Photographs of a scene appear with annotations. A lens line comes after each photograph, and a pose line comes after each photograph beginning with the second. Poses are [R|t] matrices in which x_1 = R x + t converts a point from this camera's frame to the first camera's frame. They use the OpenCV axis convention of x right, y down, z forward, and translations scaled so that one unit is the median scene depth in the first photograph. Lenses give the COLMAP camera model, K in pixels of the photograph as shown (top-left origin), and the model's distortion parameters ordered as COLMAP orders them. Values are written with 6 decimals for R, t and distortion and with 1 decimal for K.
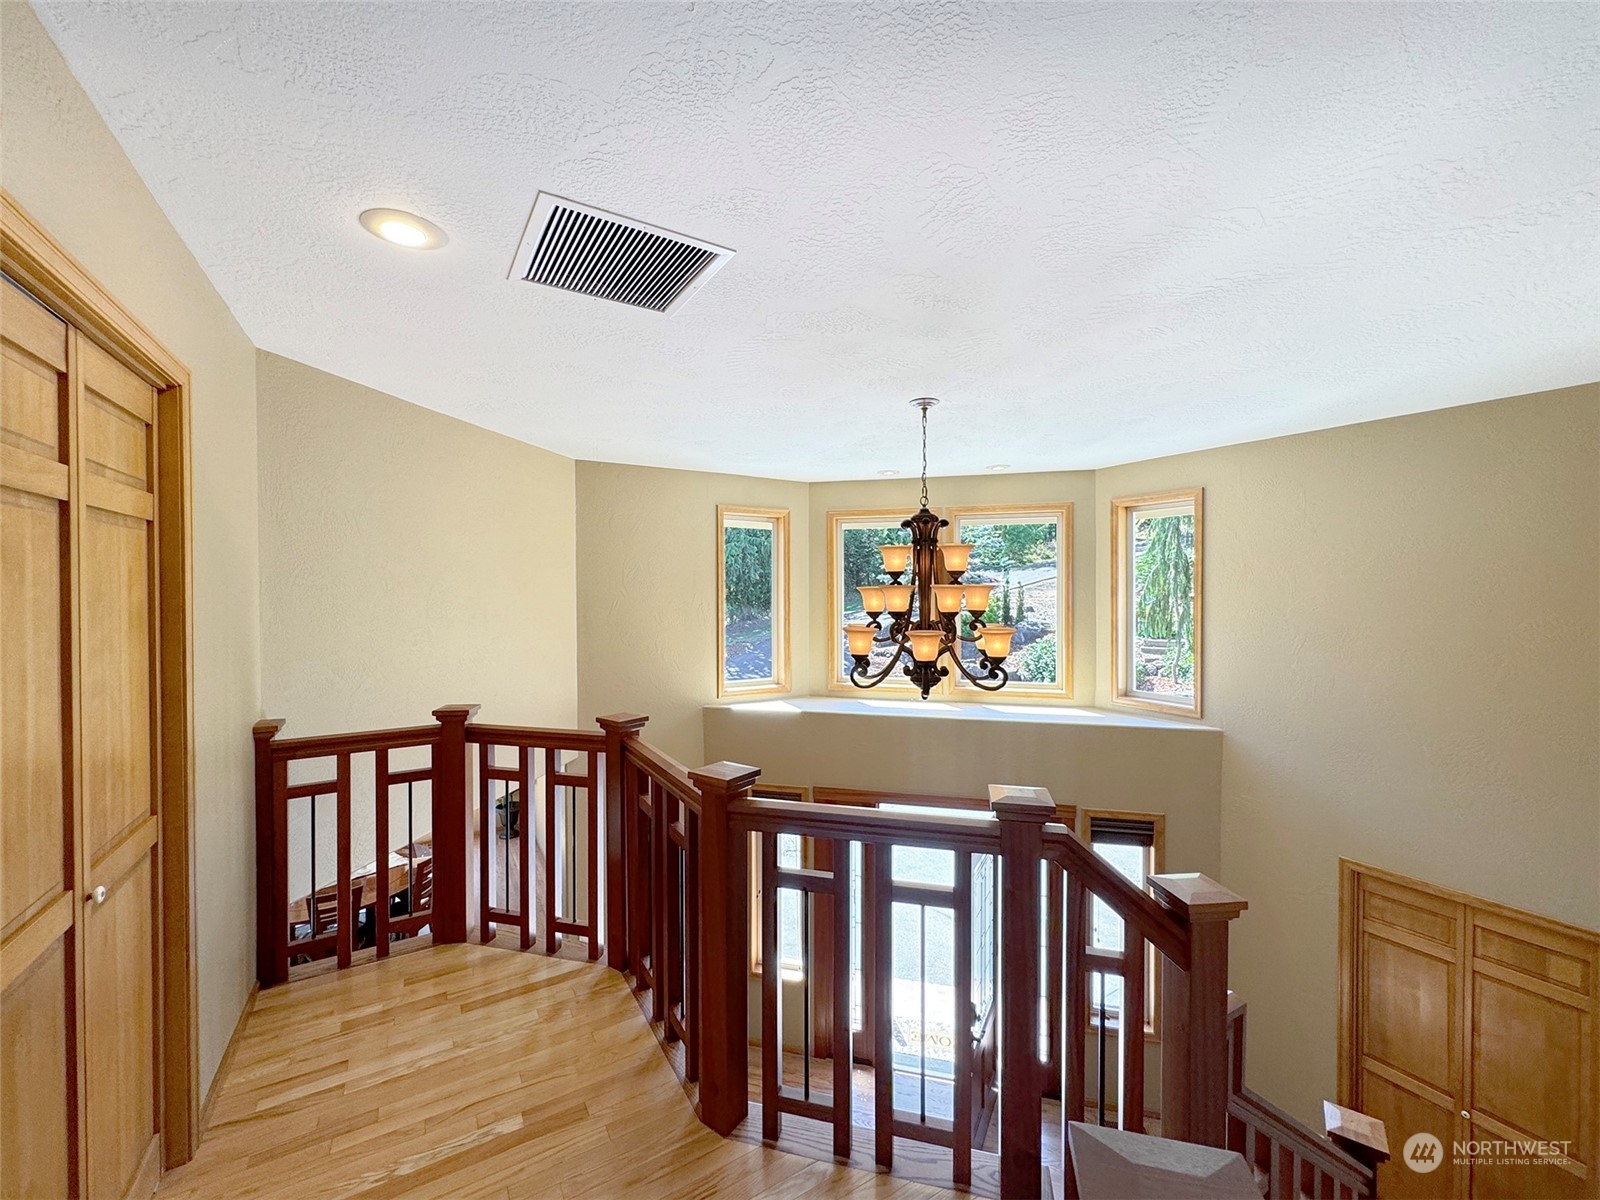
lens RADIAL K [[649.1, 0, 797.4], [0, 649.1, 592.9], [0, 0, 1]] dist [-0.002055, 0.000660]
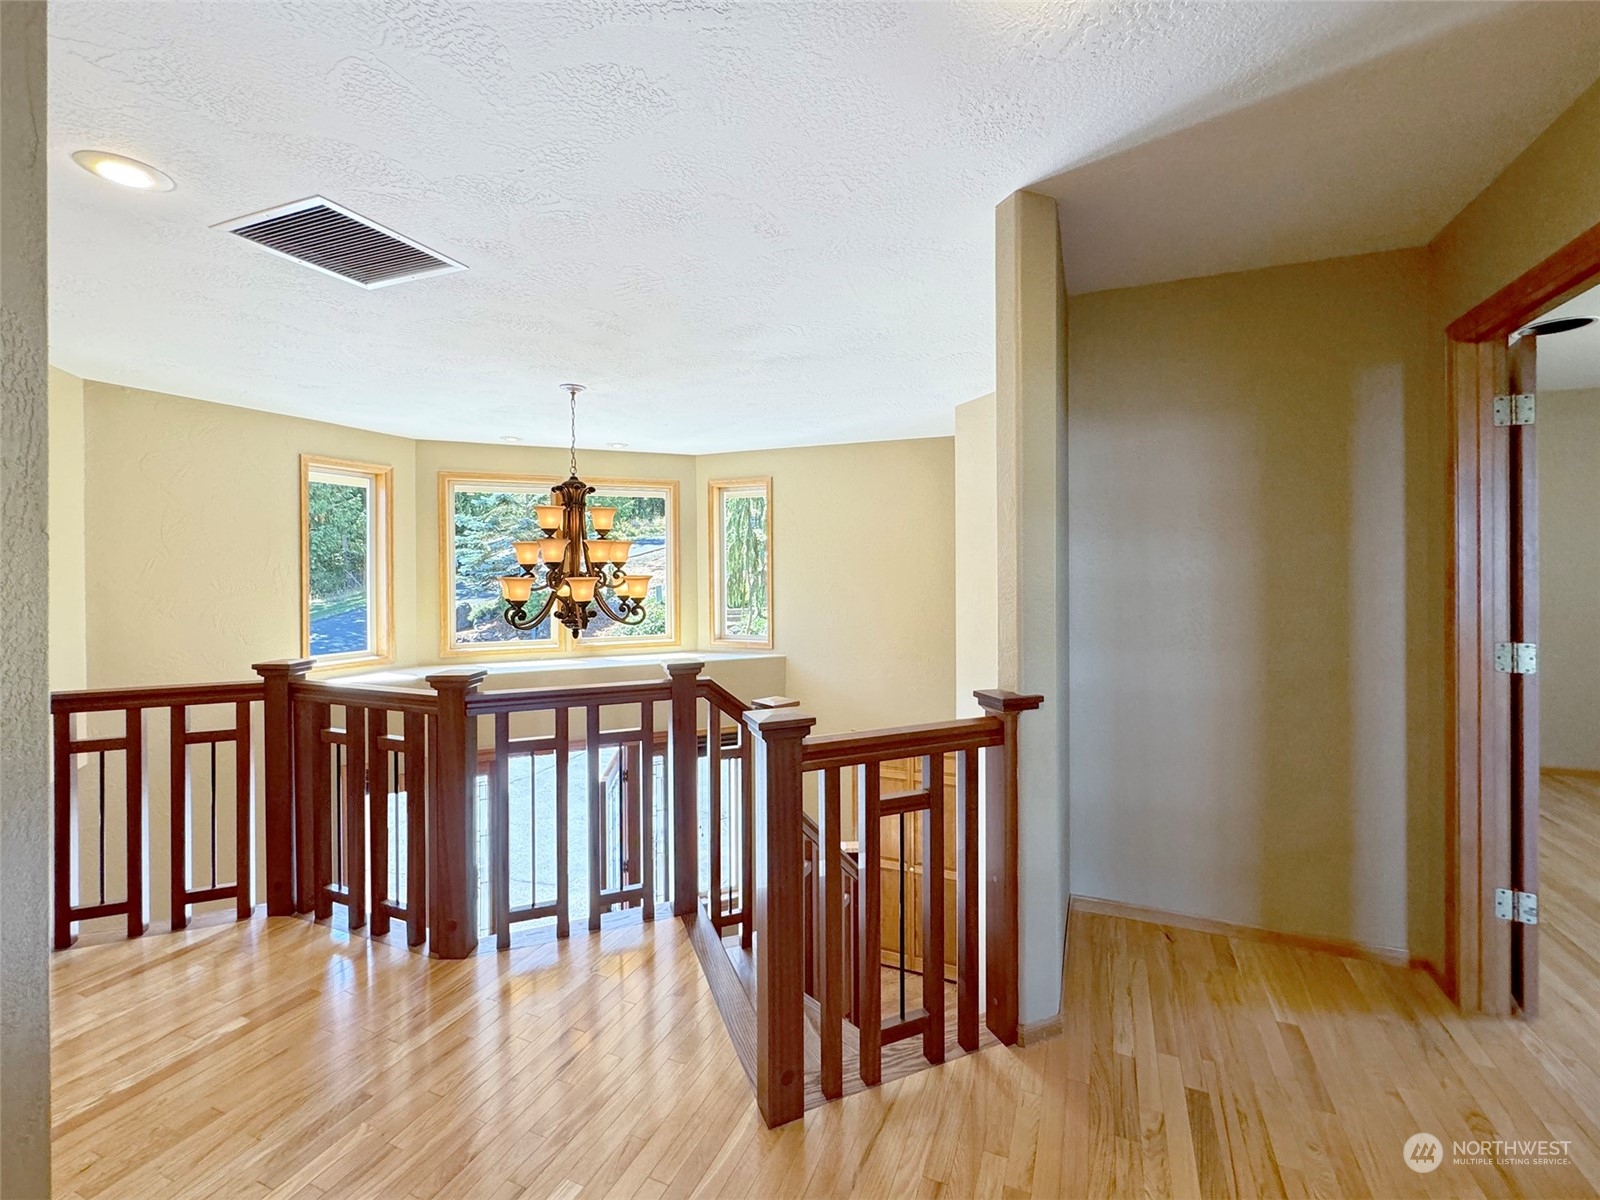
lens RADIAL K [[685.8, 0, 842.6], [0, 685.8, 569.7], [0, 0, 1]] dist [-0.004409, -0.000648]
pose [[0.784565, -0.008077, 0.619995, -0.196873], [0.011031, 0.999939, -0.000933, 0.046774], [-0.619949, 0.007571, 0.784606, -0.286931]]
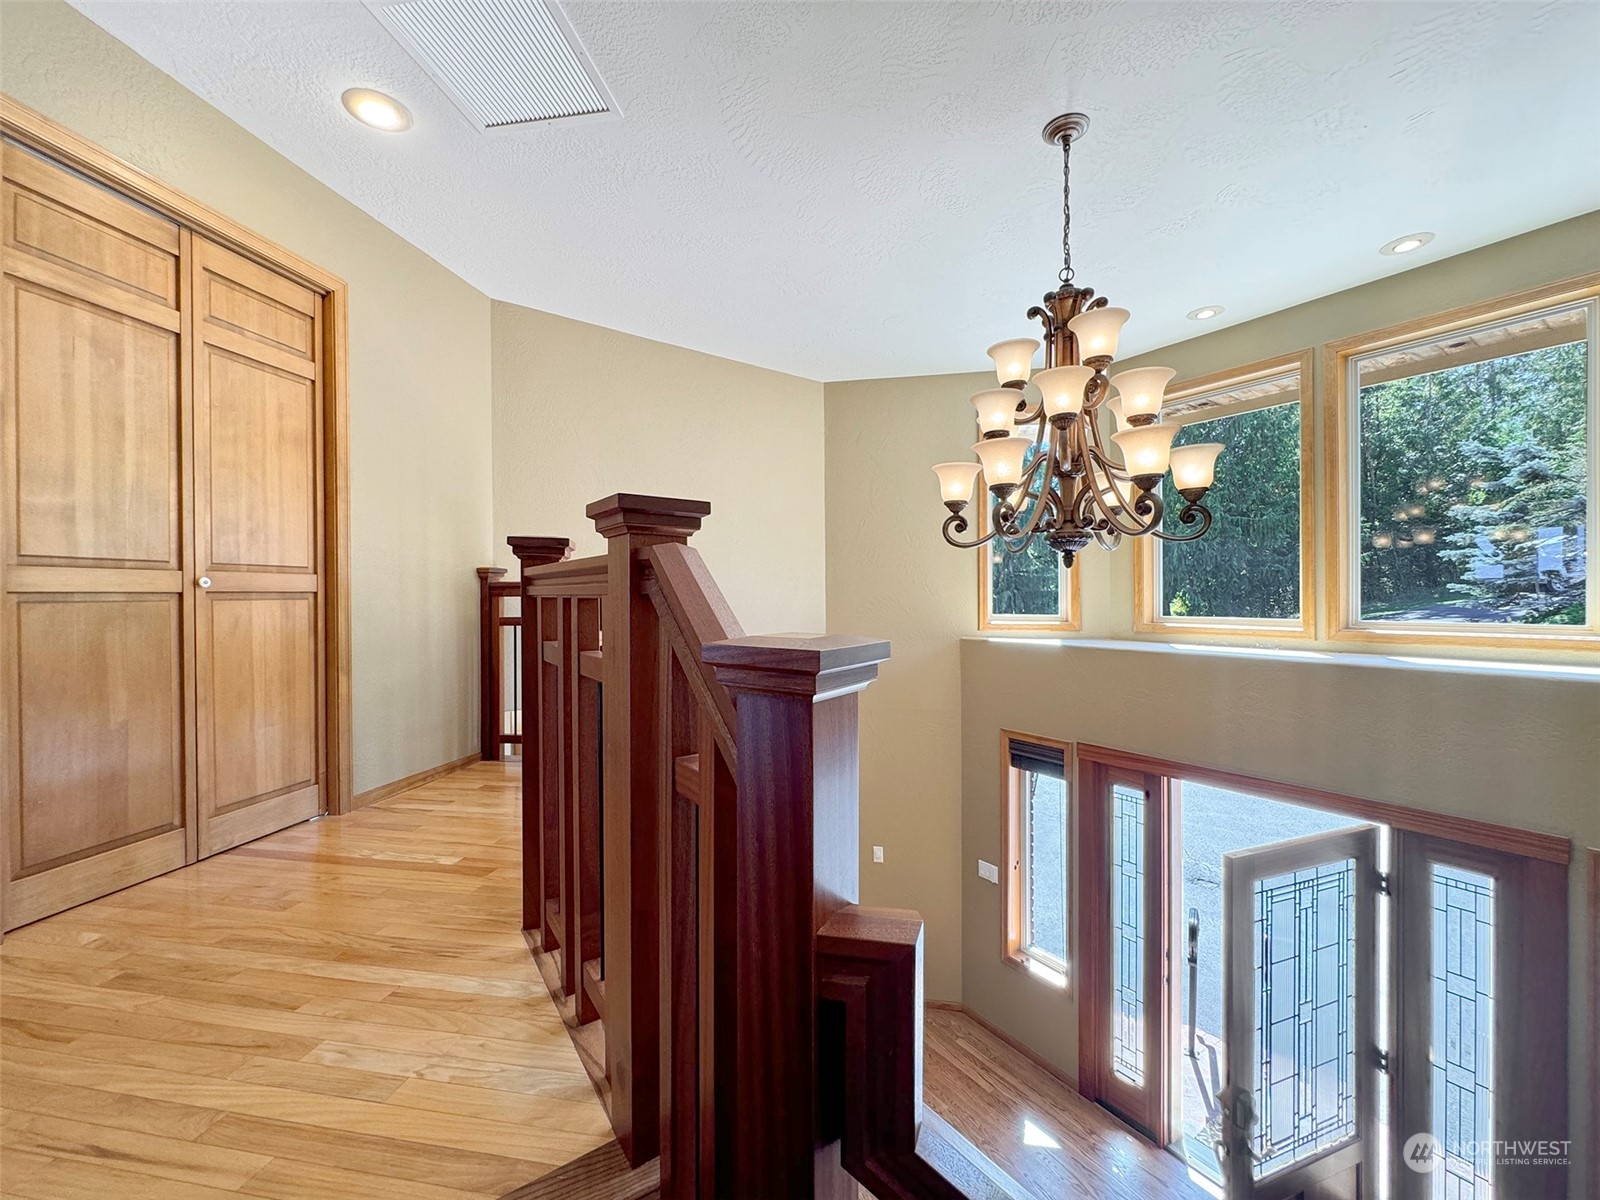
lens RADIAL K [[649.1, 0, 796.5], [0, 649.1, 600.4], [0, 0, 1]] dist [-0.002055, 0.000660]
pose [[0.746923, -0.001960, -0.664908, 0.436942], [-0.004509, 0.999958, -0.008013, 0.207578], [0.664896, 0.008983, 0.746882, 0.309120]]
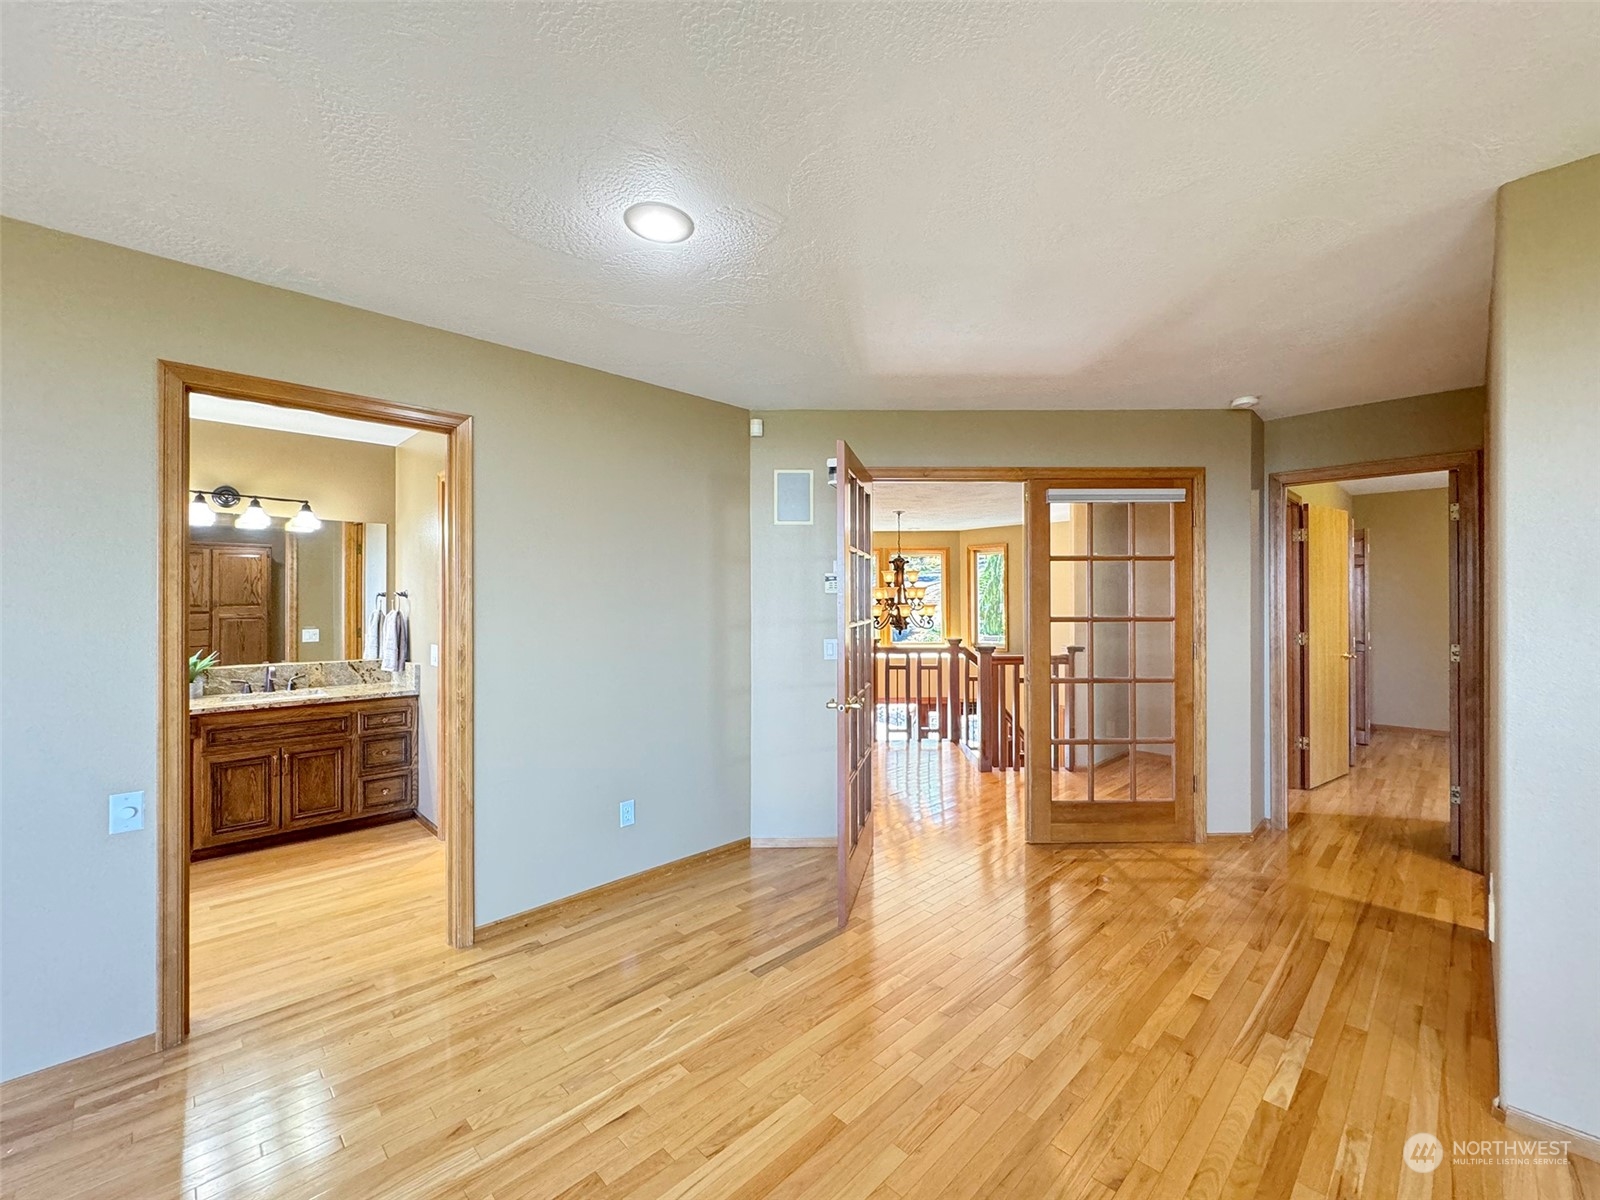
lens RADIAL K [[649.1, 0, 795.5], [0, 649.1, 599.2], [0, 0, 1]] dist [-0.002055, 0.000660]
pose [[0.978264, -0.003616, 0.207332, -0.684563], [0.005999, 0.999923, -0.010869, 0.055891], [-0.207276, 0.011877, 0.978210, -1.285040]]
